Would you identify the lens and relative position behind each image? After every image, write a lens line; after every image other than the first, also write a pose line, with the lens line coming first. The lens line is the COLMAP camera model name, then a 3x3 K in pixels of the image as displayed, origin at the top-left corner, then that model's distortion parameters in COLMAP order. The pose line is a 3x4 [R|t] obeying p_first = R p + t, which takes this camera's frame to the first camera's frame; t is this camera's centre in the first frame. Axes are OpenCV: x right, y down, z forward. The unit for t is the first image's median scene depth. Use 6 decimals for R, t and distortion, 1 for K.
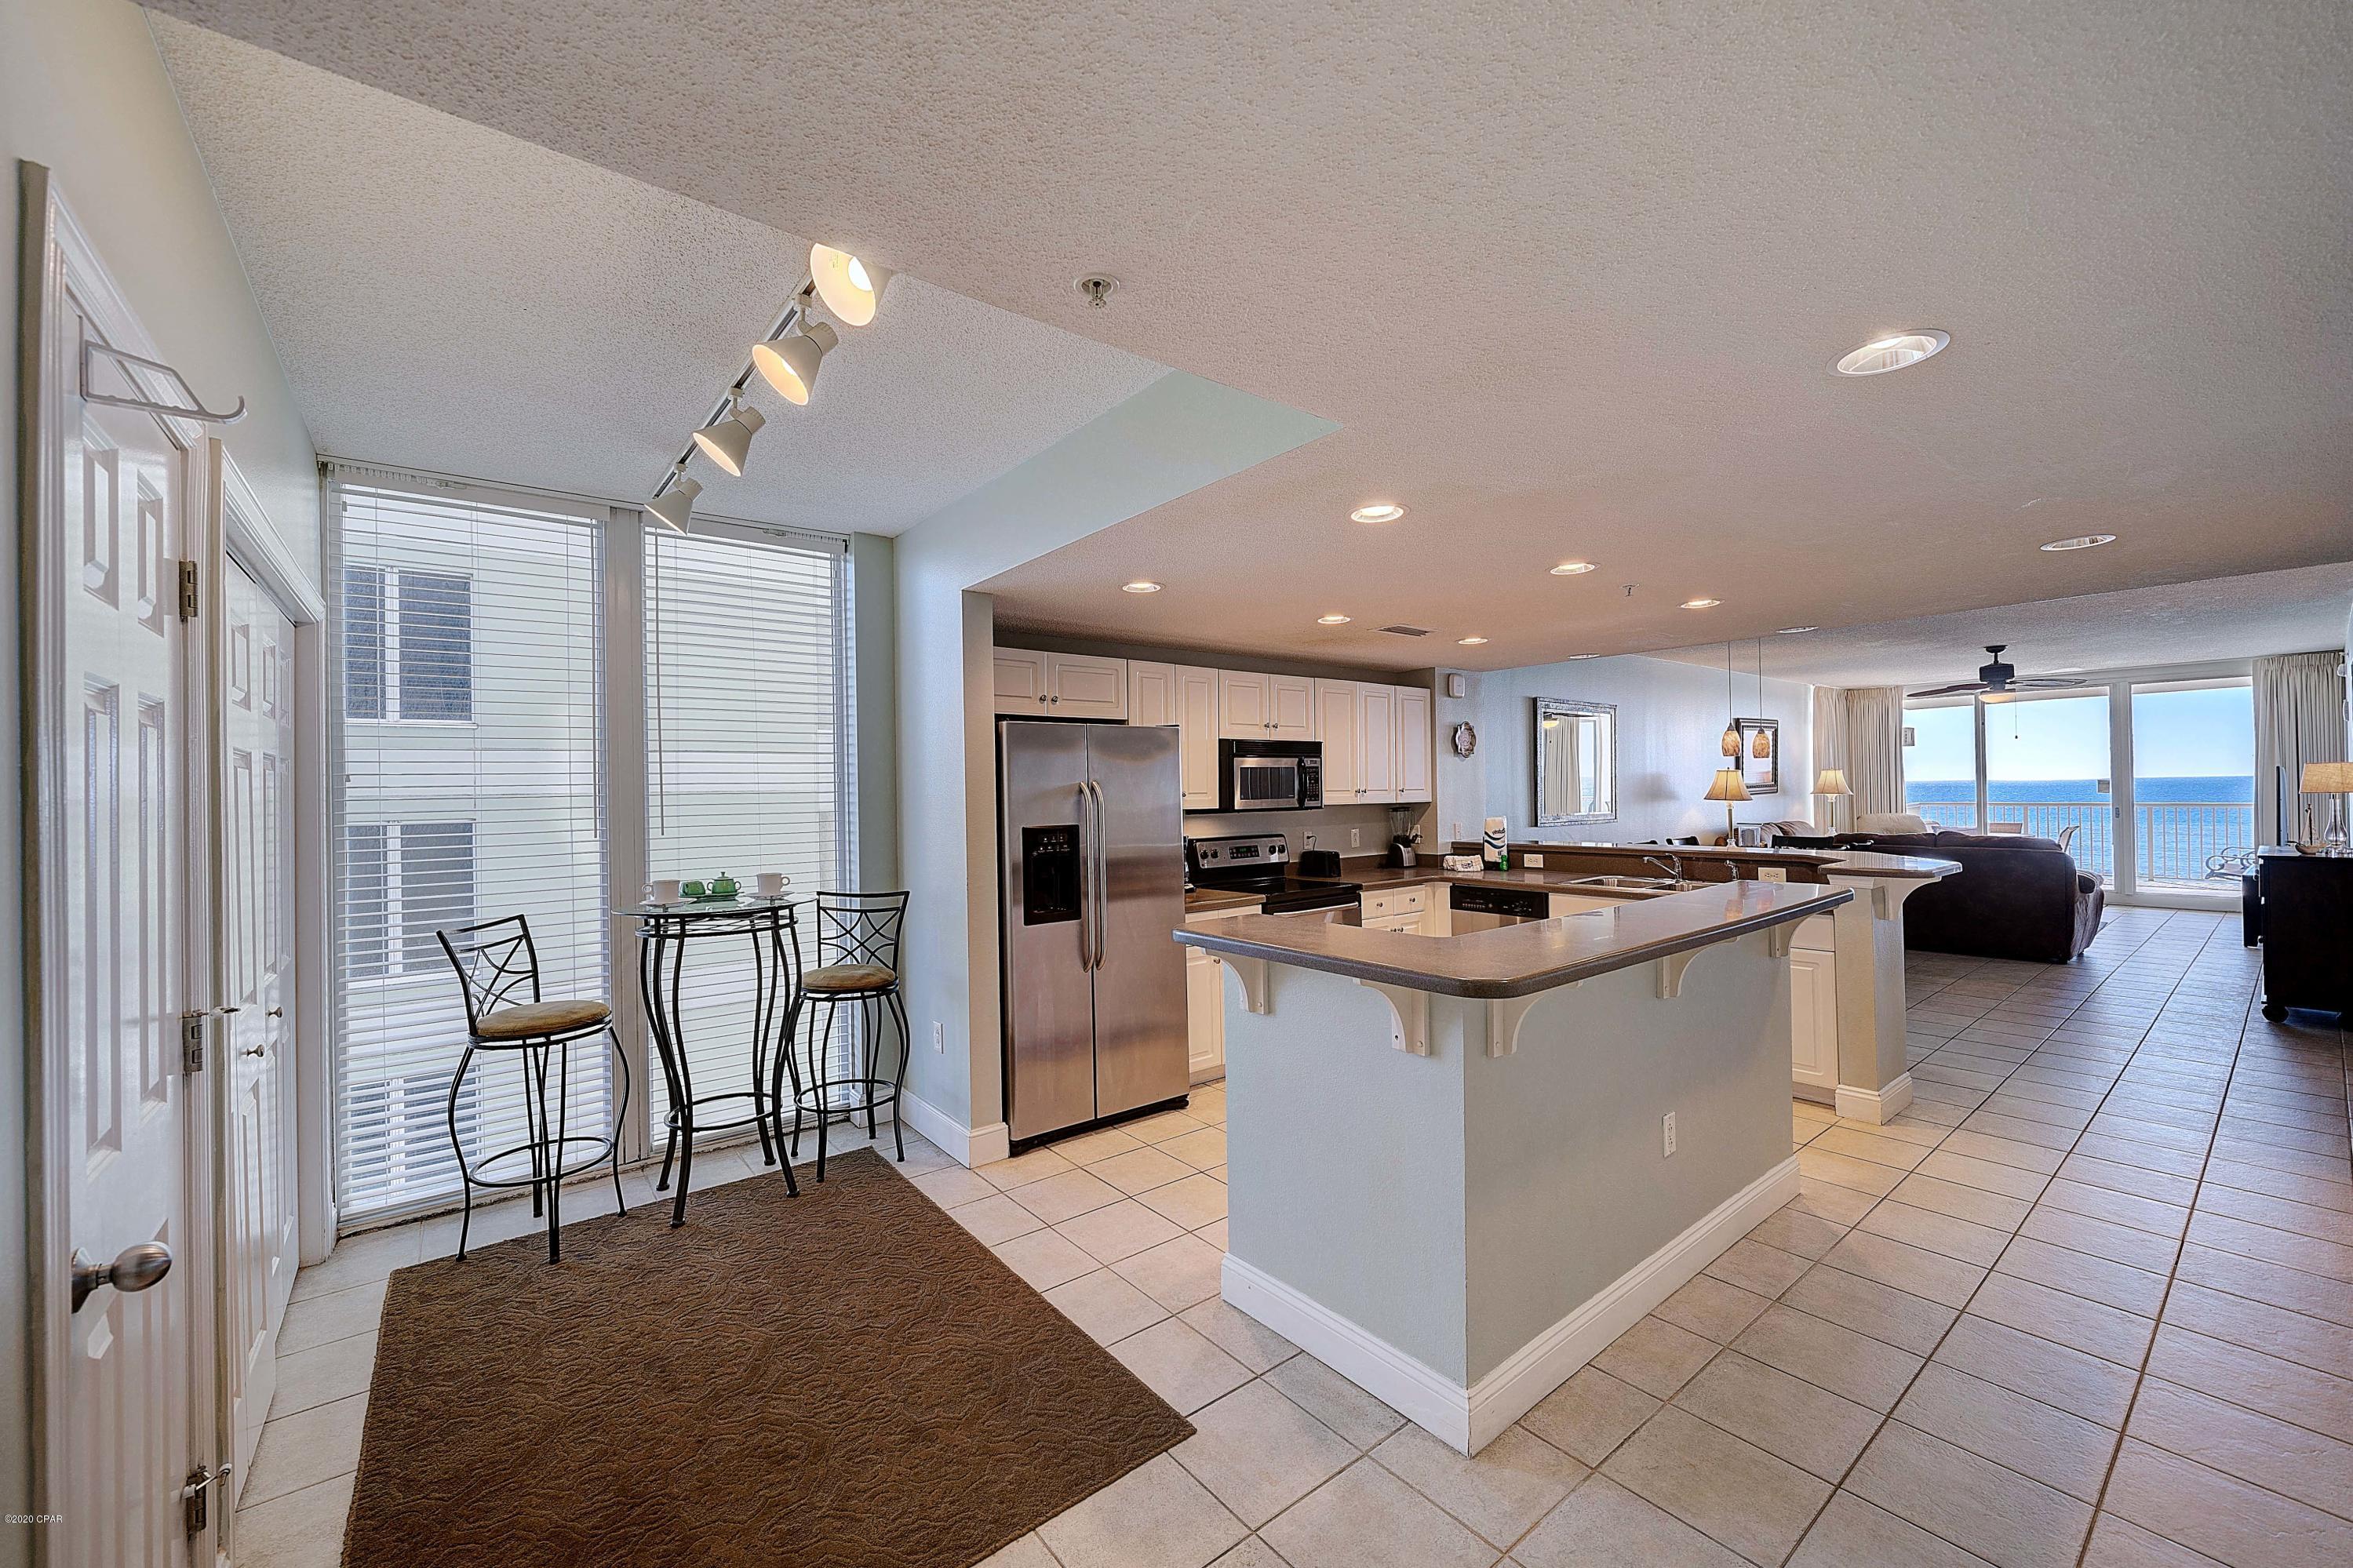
lens RADIAL K [[905.5, 0, 1165.6], [0, 905.5, 785.7], [0, 0, 1]] dist [-0.001029, -0.000371]
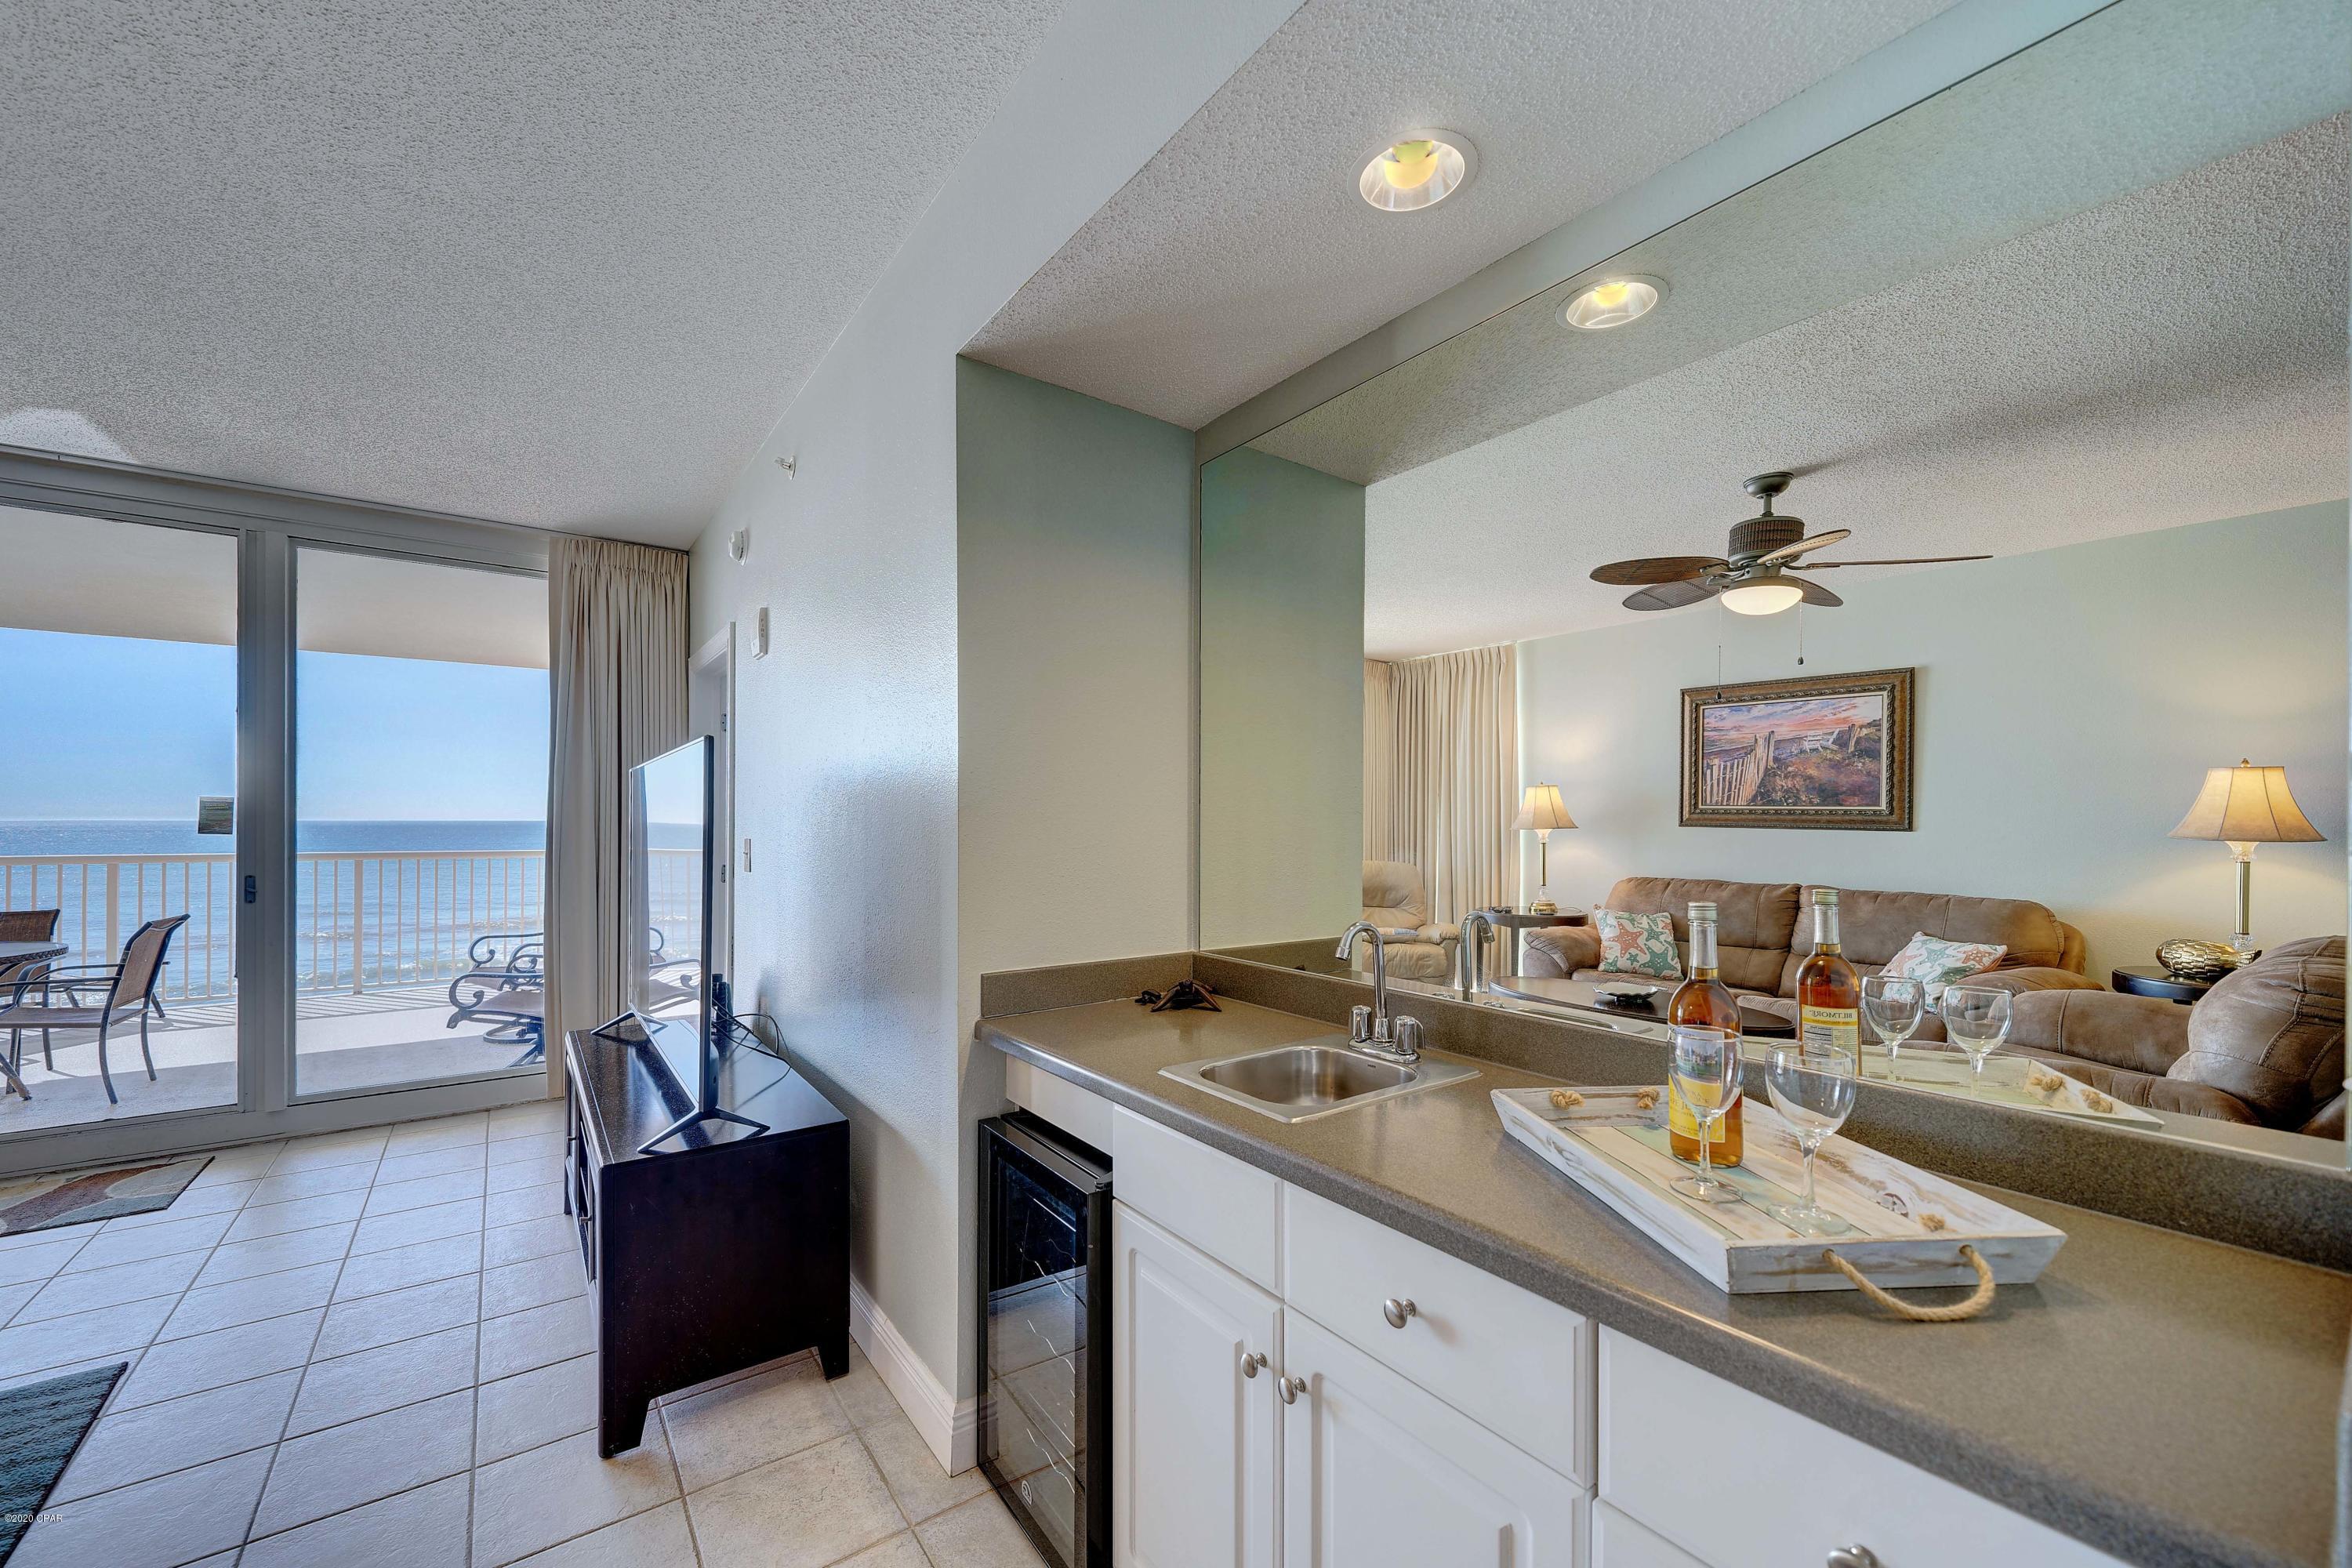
lens RADIAL K [[905.3, 0, 1162.6], [0, 905.3, 818.5], [0, 0, 1]] dist [-0.001029, -0.000371]
pose [[0.033915, 0.016996, 0.999280, 1.398313], [-0.007705, 0.999830, -0.016744, 0.010124], [-0.999395, -0.007131, 0.034040, 1.239097]]
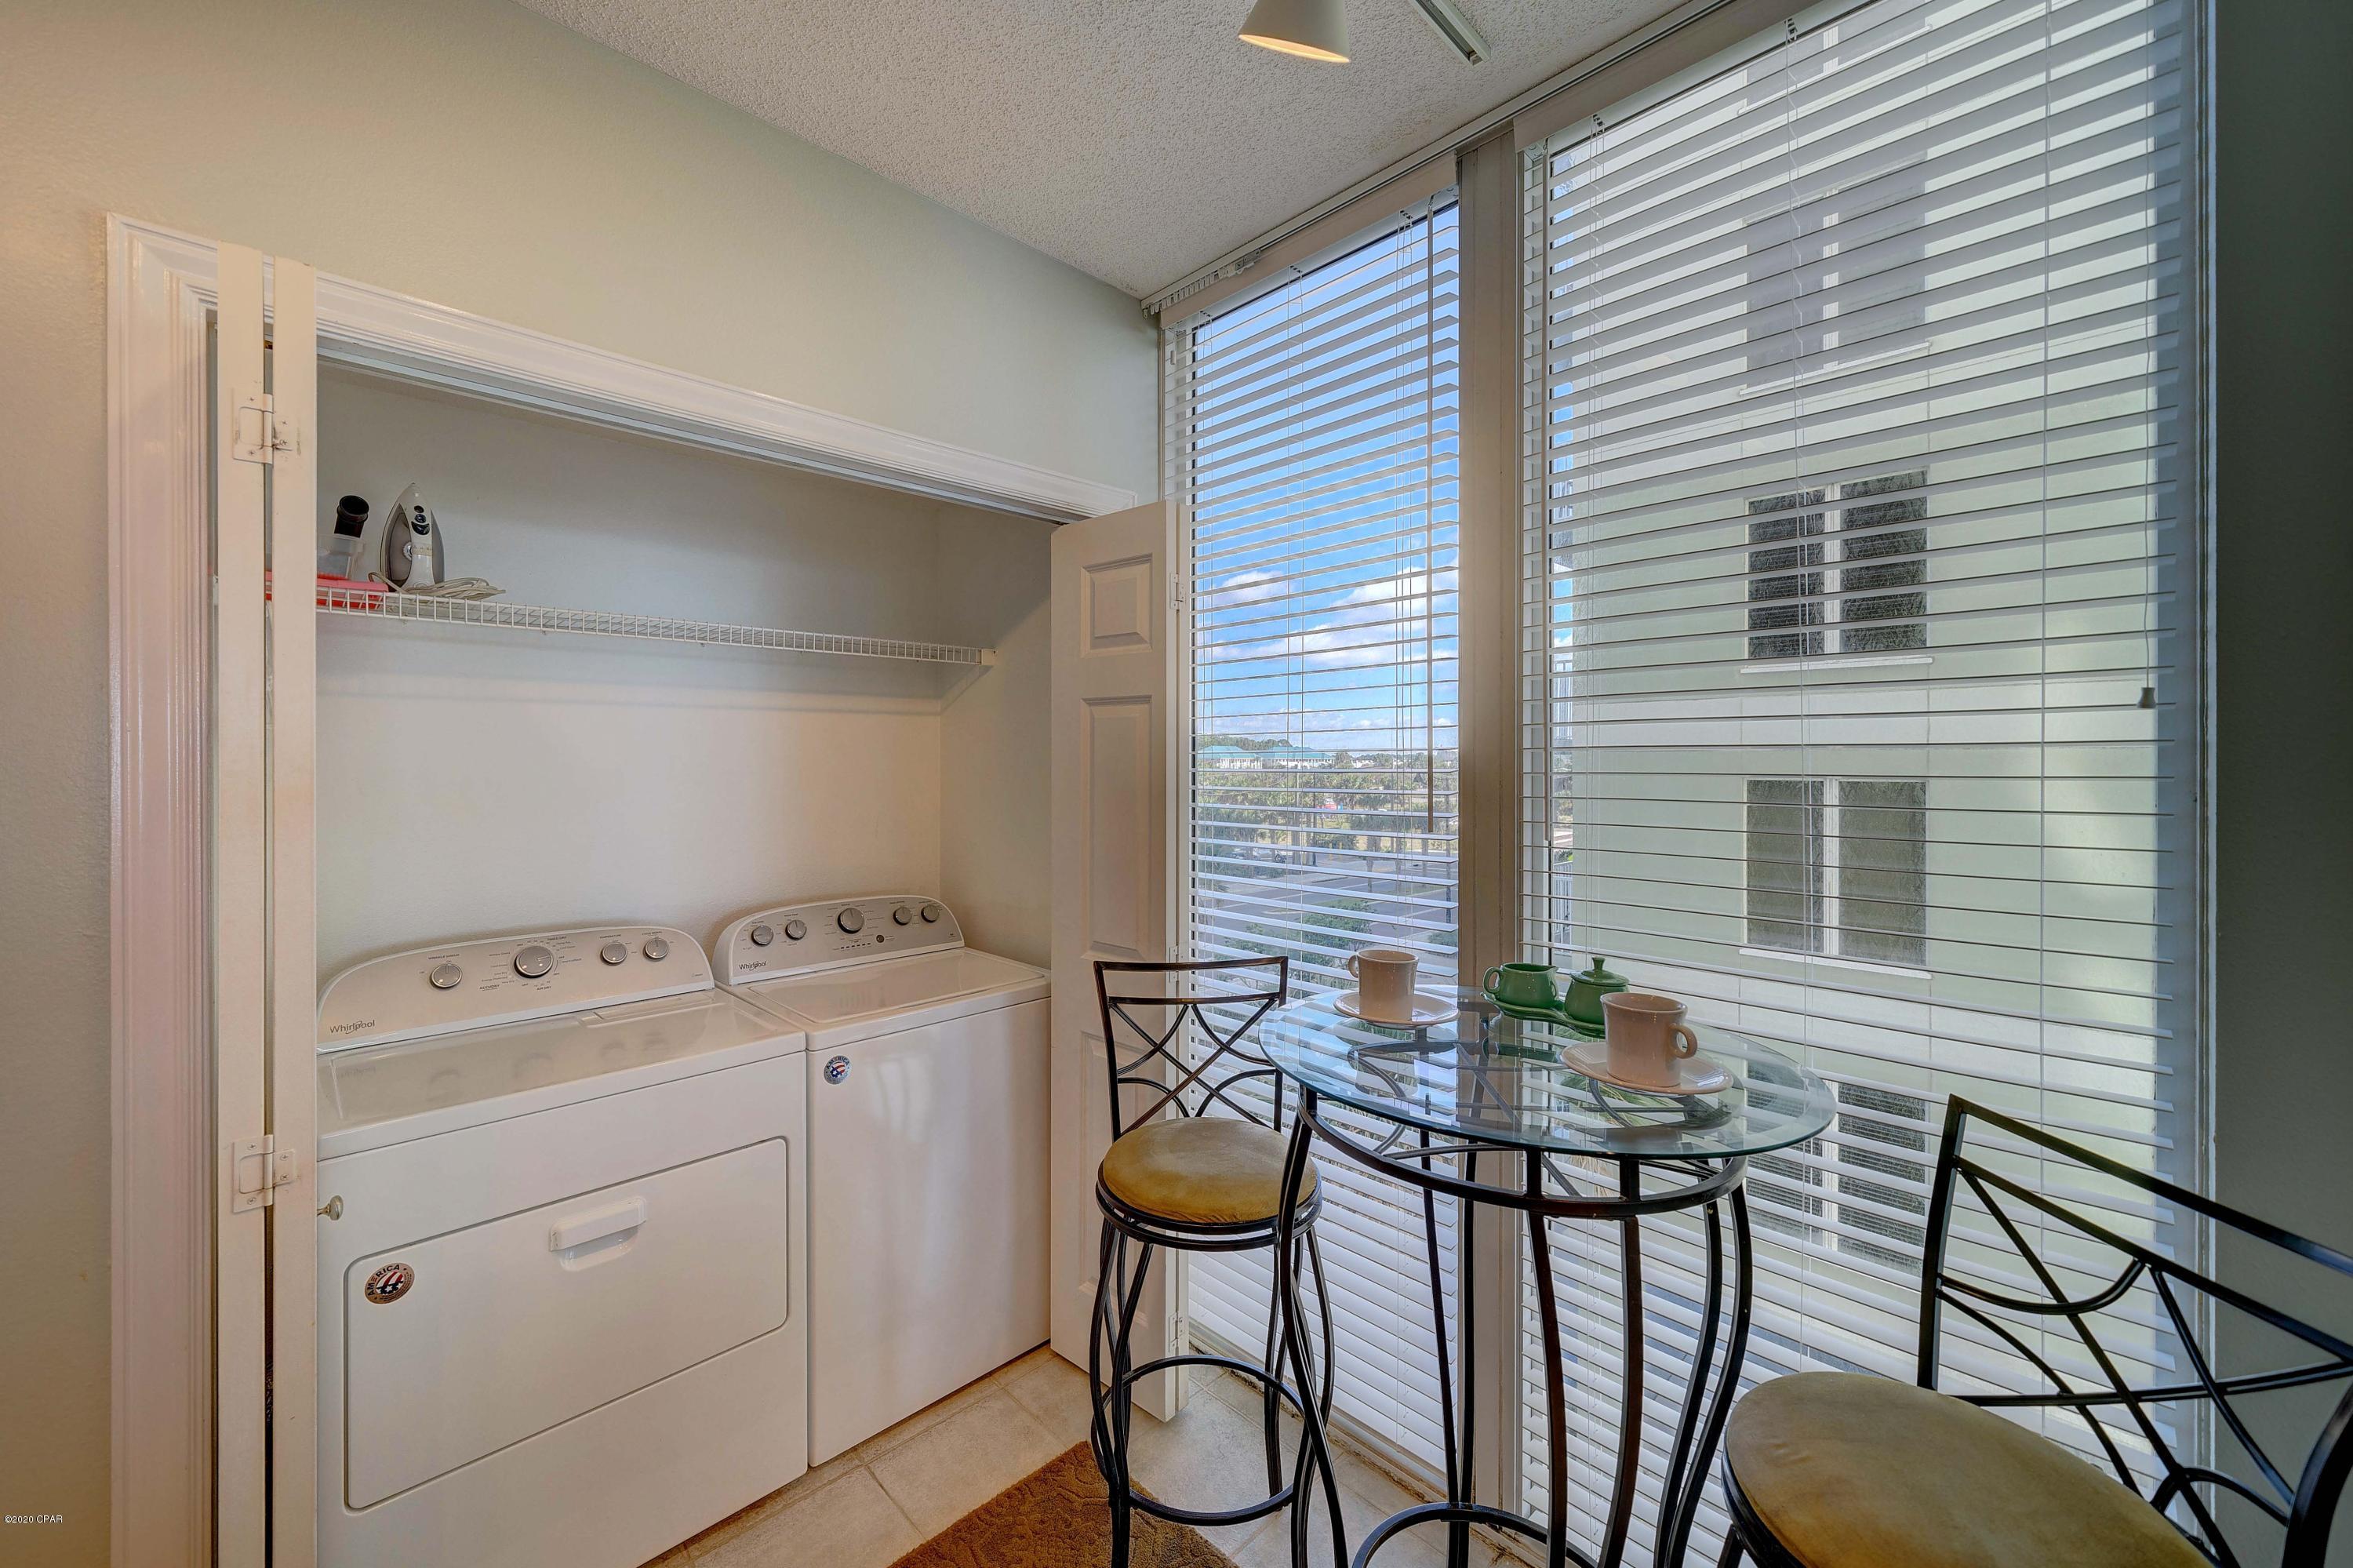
lens RADIAL K [[905.7, 0, 1163.4], [0, 905.7, 761.9], [0, 0, 1]] dist [-0.001029, -0.000371]
pose [[0.094889, 0.016494, -0.995351, -0.102194], [0.003721, 0.999850, 0.016924, 0.007484], [0.995481, -0.005310, 0.094813, 0.556322]]
